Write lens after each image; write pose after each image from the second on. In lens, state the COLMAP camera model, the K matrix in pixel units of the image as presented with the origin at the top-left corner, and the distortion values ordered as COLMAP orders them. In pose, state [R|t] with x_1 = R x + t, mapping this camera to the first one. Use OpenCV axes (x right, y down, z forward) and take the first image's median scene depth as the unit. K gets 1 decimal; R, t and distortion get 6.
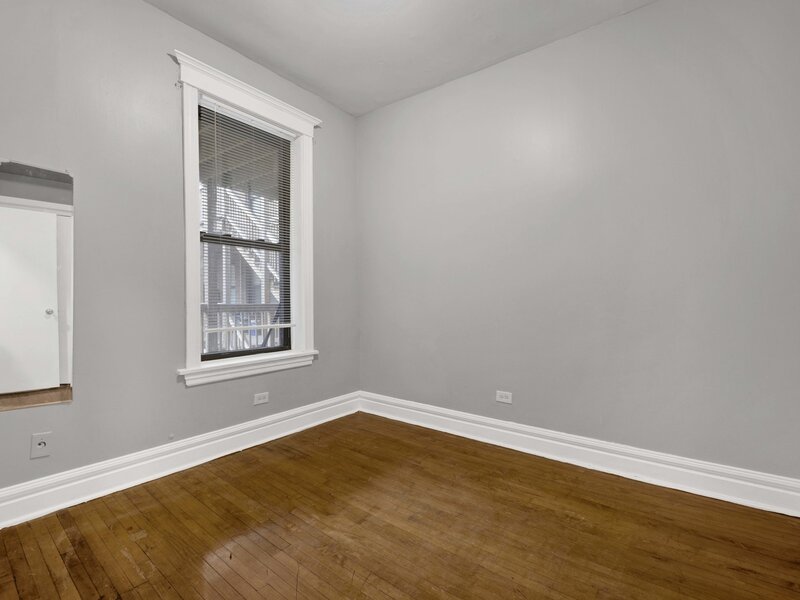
lens RADIAL K [[377.0, 0, 396.8], [0, 377.0, 297.9], [0, 0, 1]] dist [-0.005426, -0.002523]
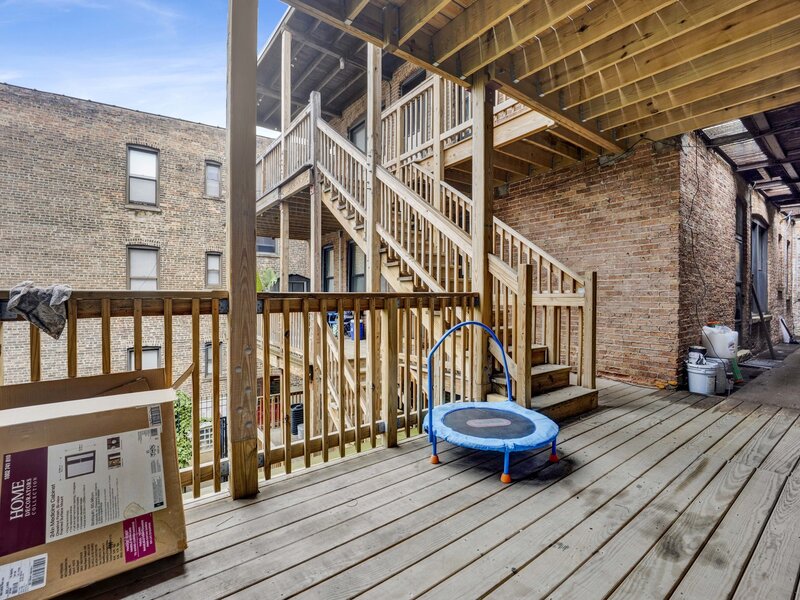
lens RADIAL K [[377.0, 0, 402.5], [0, 377.0, 298.0], [0, 0, 1]] dist [-0.005426, -0.002523]
pose [[0.970250, 0.009632, -0.241913, -0.167787], [-0.007142, 0.999912, 0.011167, 0.013703], [0.241999, -0.009107, 0.970234, 0.456863]]
